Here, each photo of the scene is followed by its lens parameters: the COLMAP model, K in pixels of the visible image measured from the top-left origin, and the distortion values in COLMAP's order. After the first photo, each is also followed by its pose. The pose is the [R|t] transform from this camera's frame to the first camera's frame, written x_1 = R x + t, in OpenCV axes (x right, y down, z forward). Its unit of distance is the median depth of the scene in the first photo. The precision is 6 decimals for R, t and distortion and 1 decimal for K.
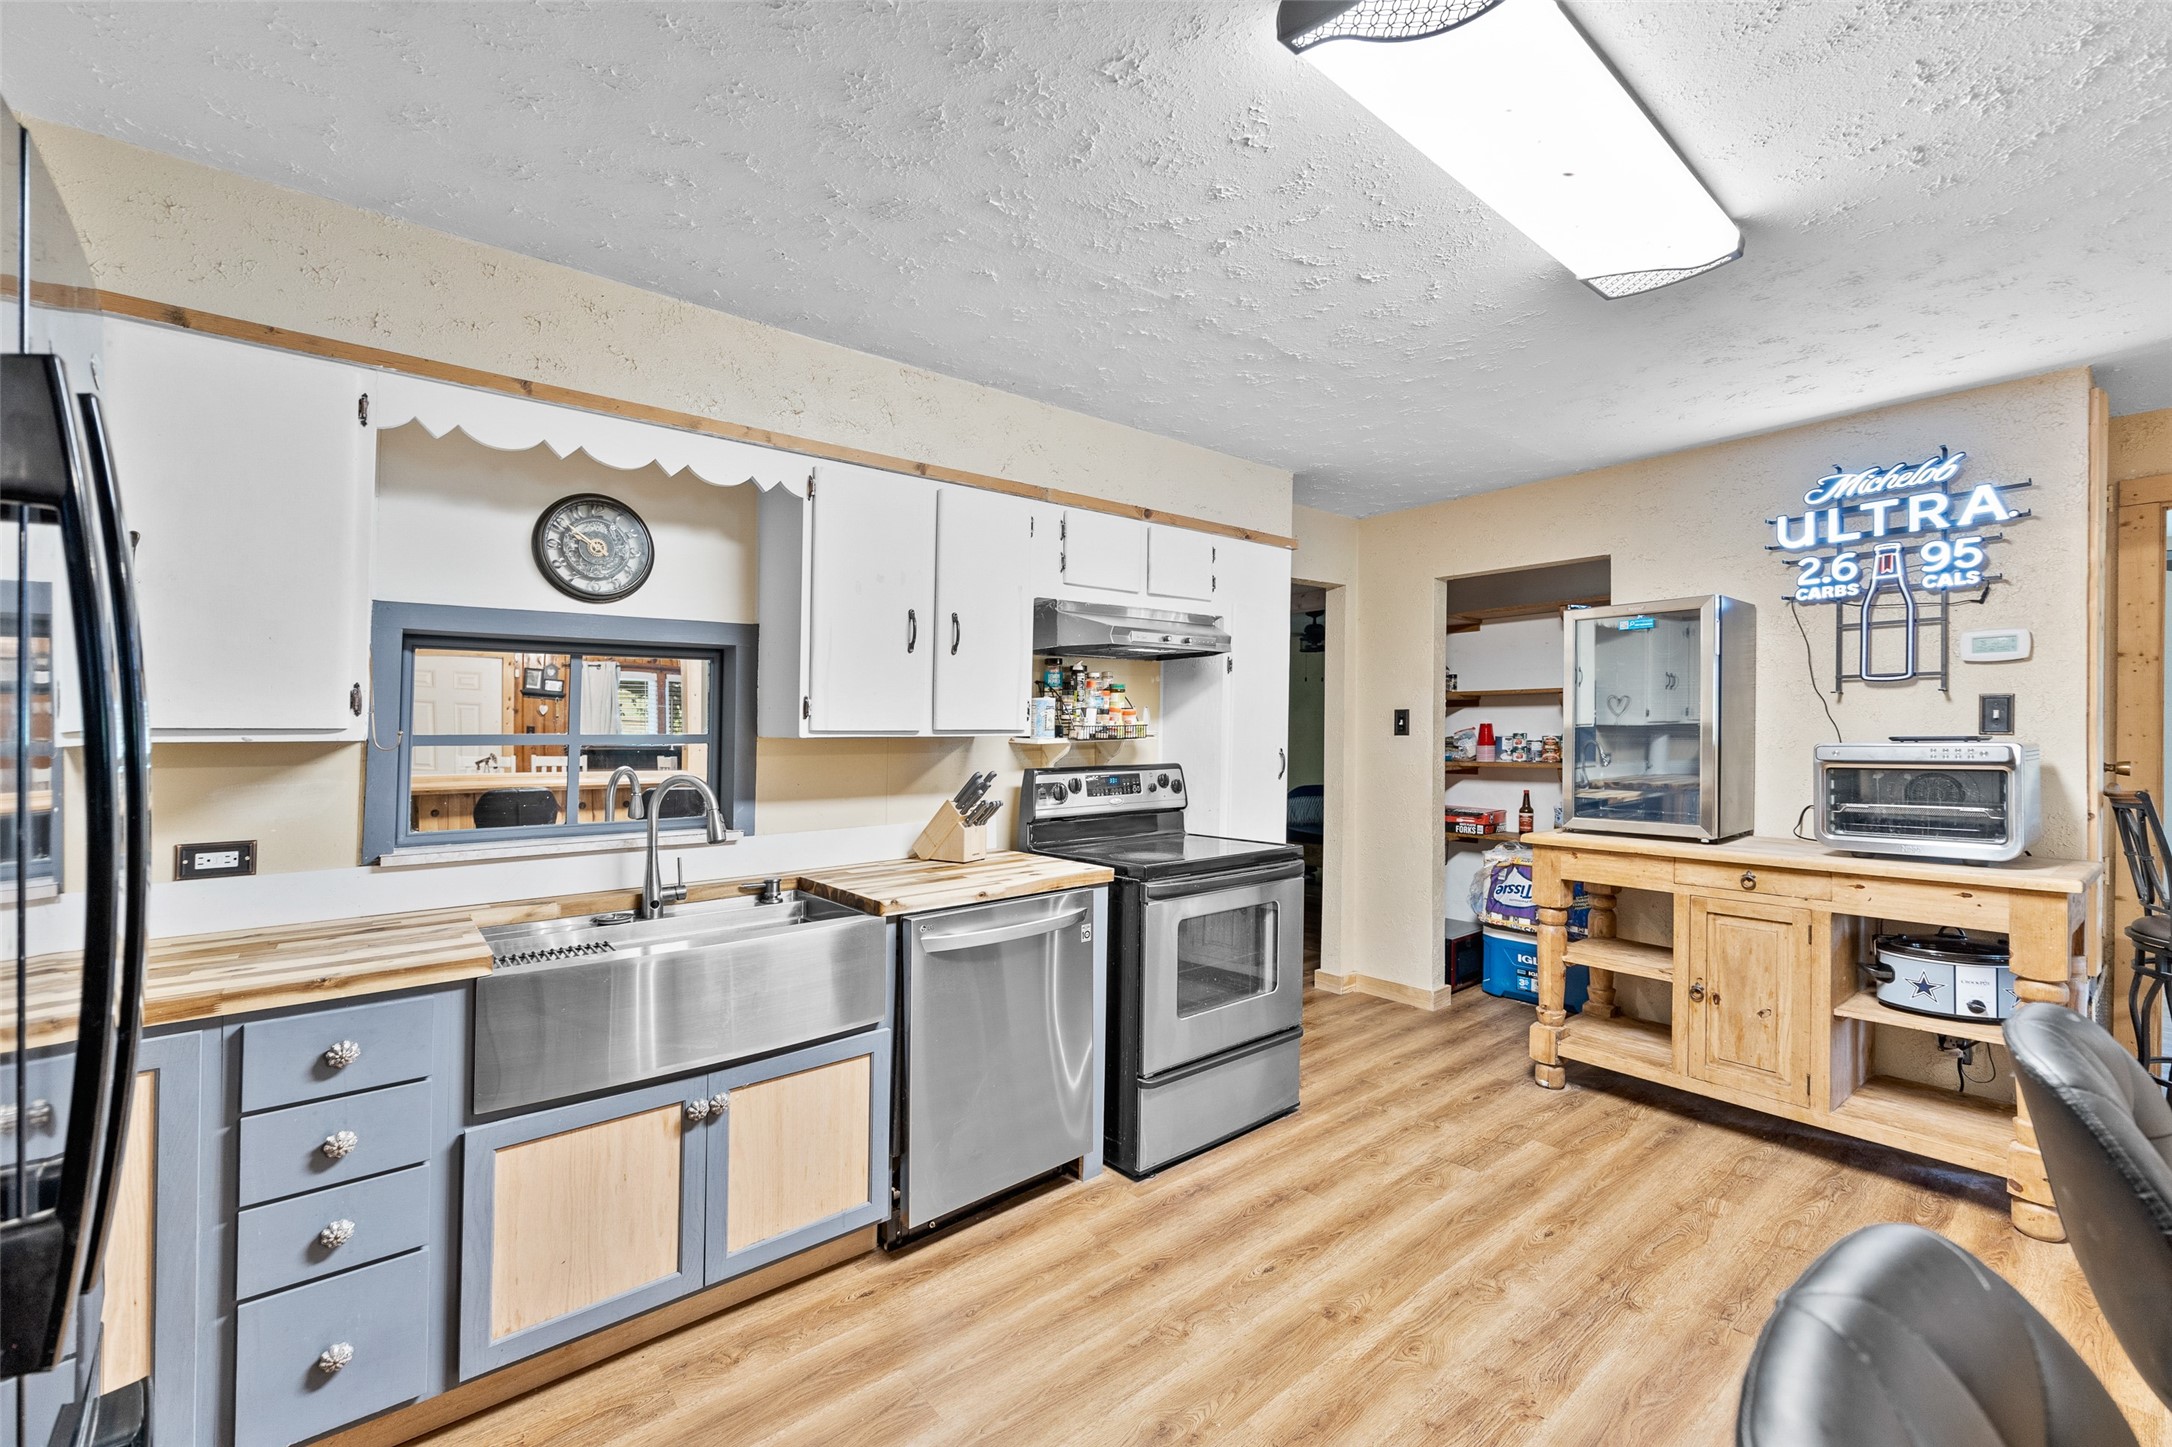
lens RADIAL K [[904.6, 0, 1093.8], [0, 904.6, 736.0], [0, 0, 1]] dist [-0.004153, 0.001648]
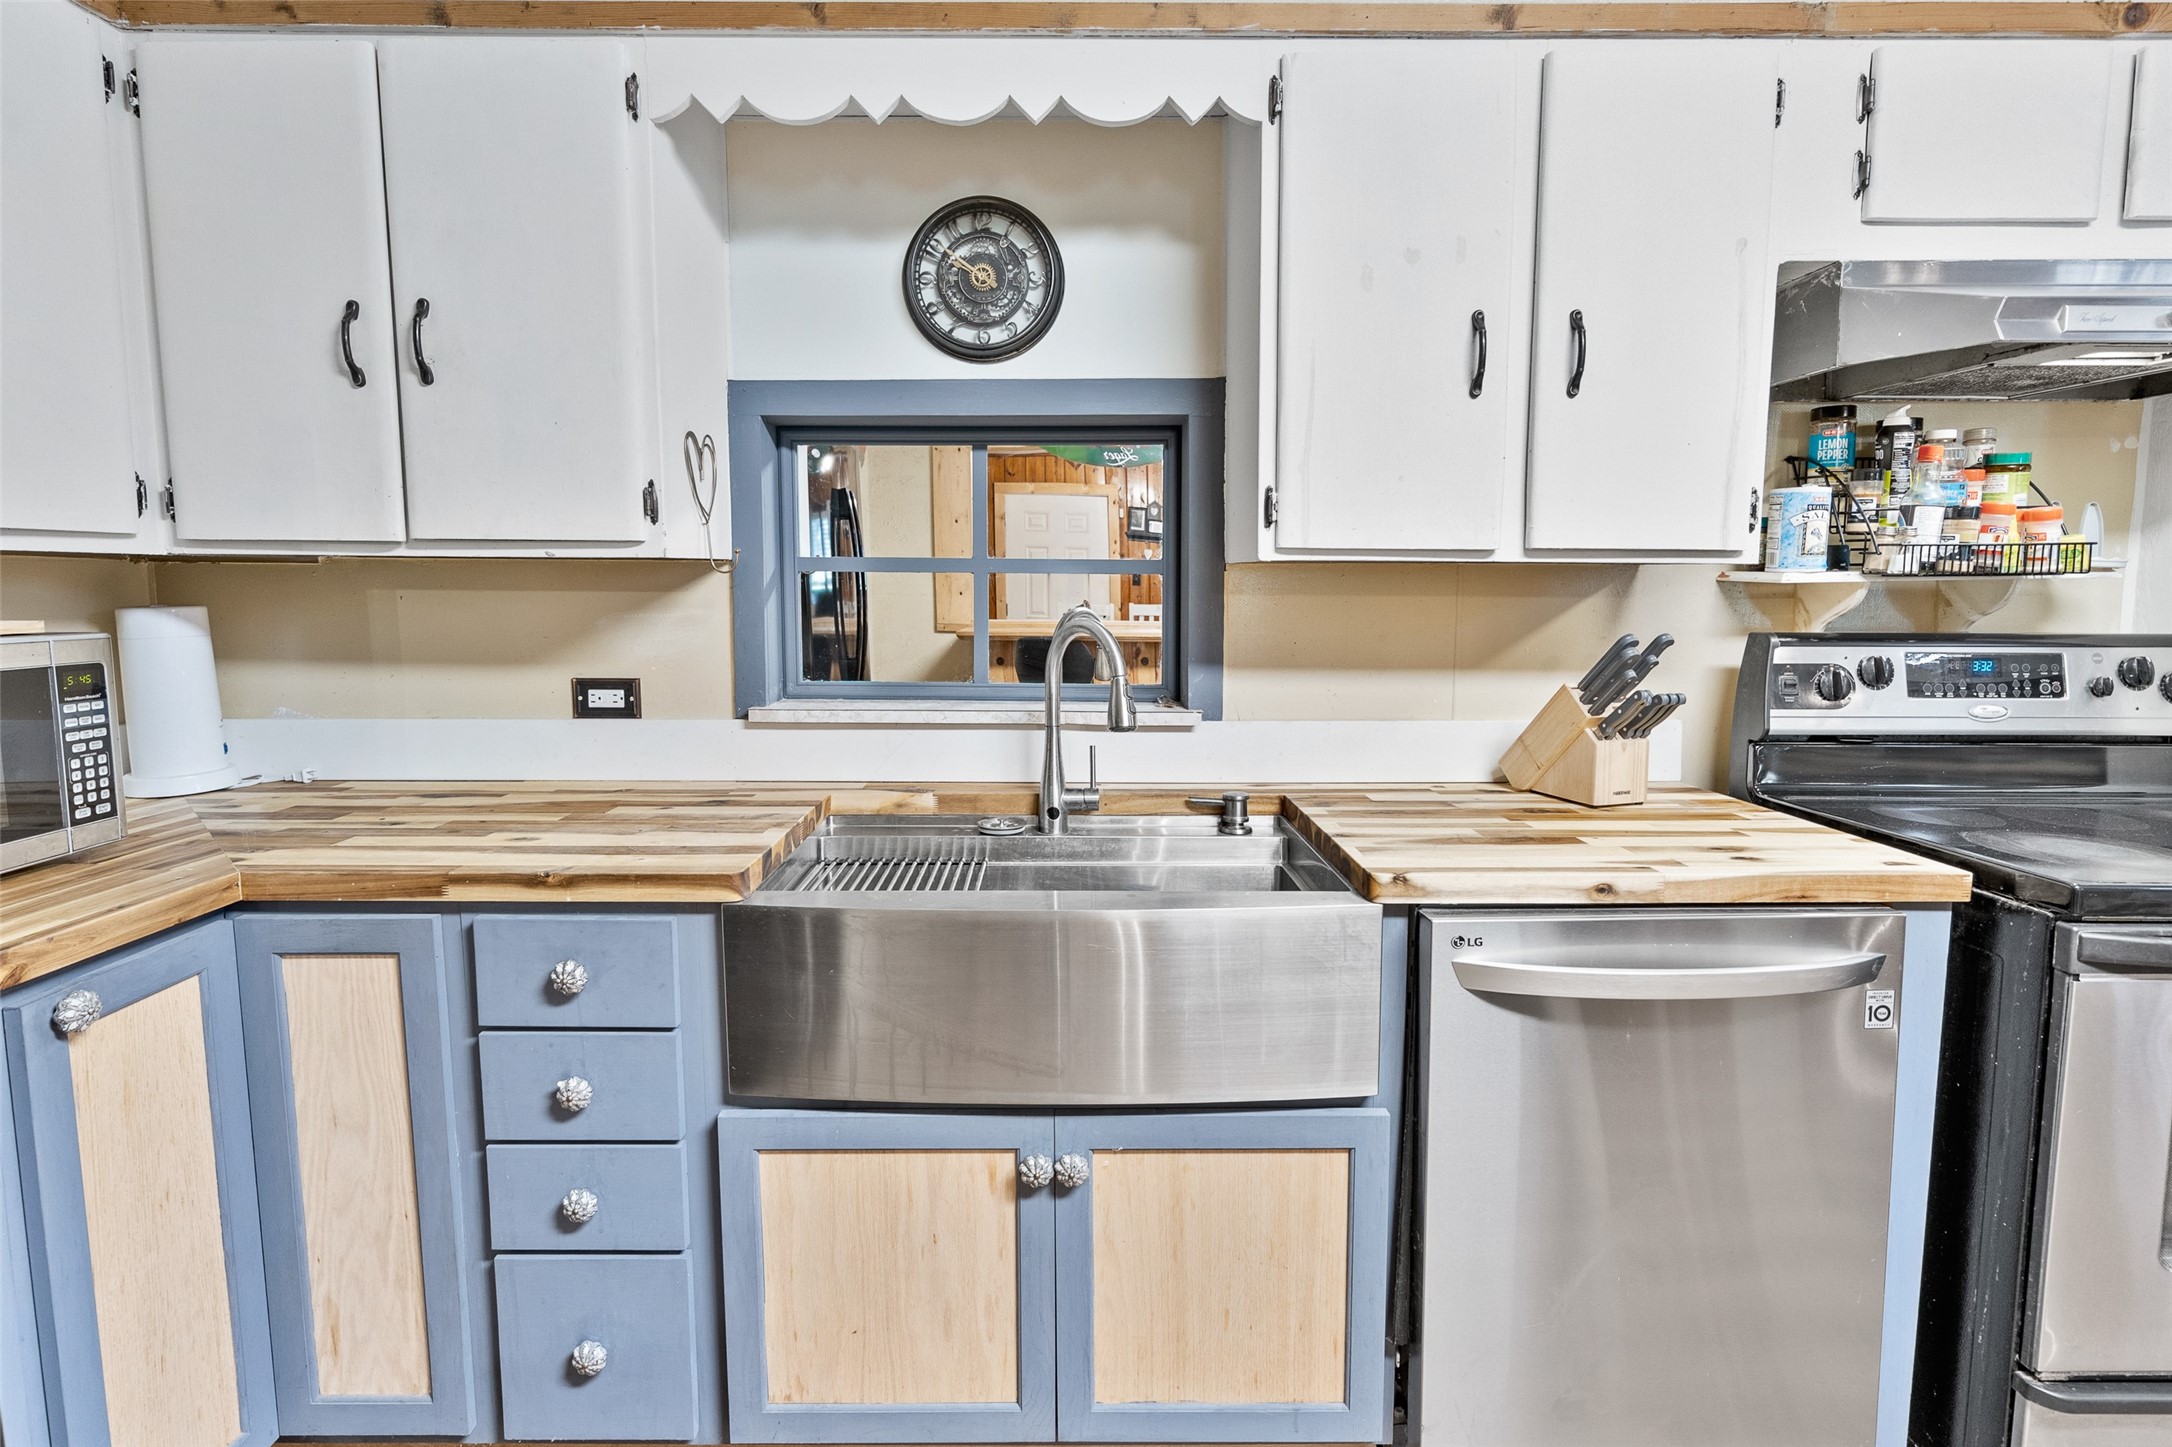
lens RADIAL K [[1025.5, 0, 1083.8], [0, 1025.5, 642.9], [0, 0, 1]] dist [-0.001203, 0.001137]
pose [[0.763076, 0.044821, -0.644753, 0.010394], [-0.011188, 0.998359, 0.056161, 0.017080], [0.646212, -0.035641, 0.762325, 0.396899]]
